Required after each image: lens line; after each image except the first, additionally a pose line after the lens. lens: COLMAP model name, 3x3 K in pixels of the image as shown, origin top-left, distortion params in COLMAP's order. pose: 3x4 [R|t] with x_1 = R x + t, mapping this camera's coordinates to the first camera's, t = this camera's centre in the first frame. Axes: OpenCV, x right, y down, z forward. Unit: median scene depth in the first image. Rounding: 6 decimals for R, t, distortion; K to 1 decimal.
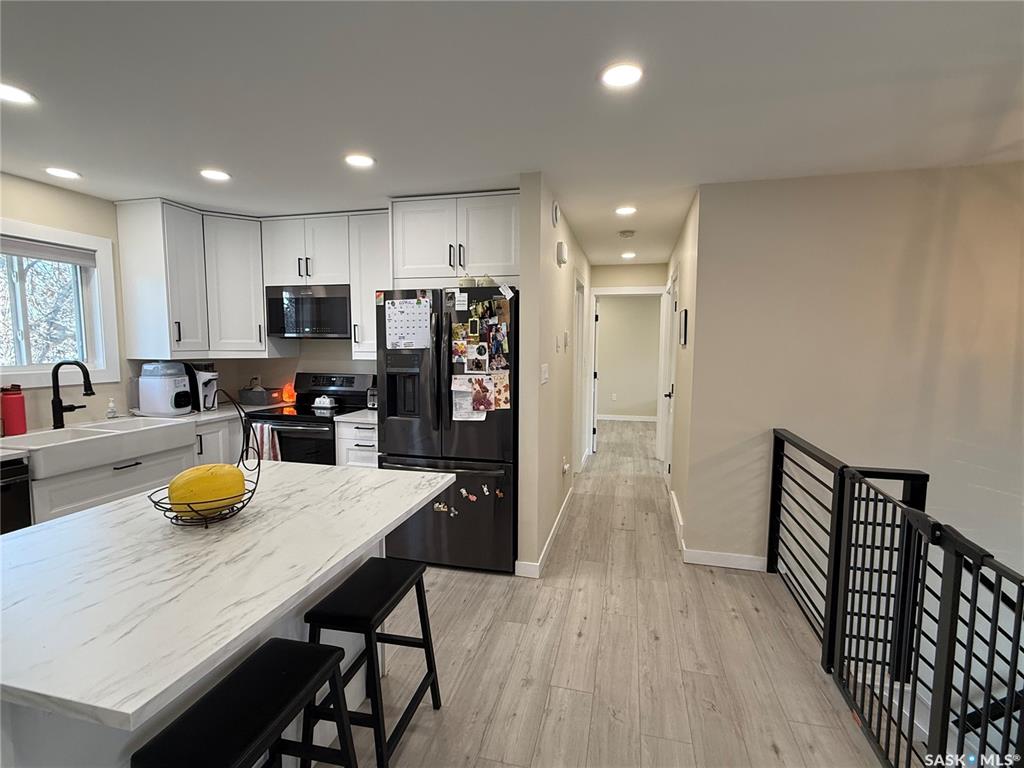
lens RADIAL K [[477.3, 0, 511.9], [0, 477.3, 385.9], [0, 0, 1]] dist [-0.003841, 0.001279]
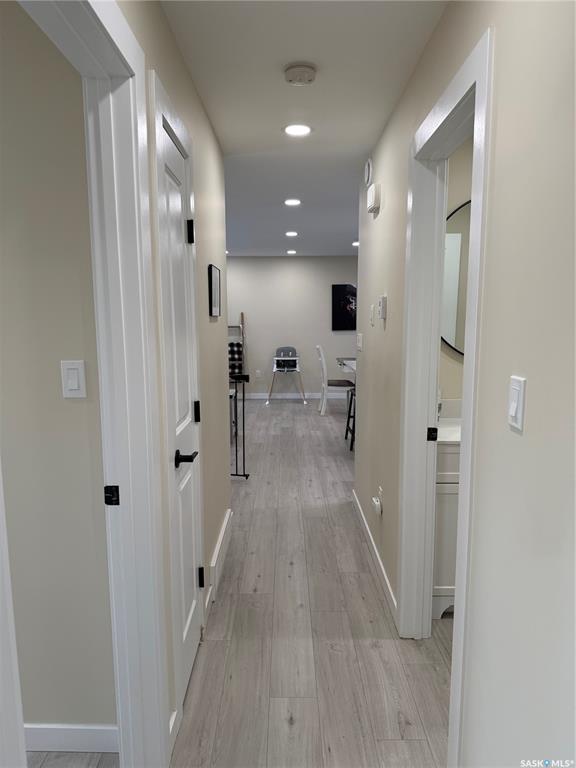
lens RADIAL K [[535.4, 0, 285.8], [0, 535.4, 389.6], [0, 0, 1]] dist [0.003517, 0.000166]
pose [[-0.970508, 0.025360, -0.239731, 0.548437], [-0.029150, 0.974809, 0.221127, -0.190394], [0.239300, 0.221594, -0.945321, 2.181085]]
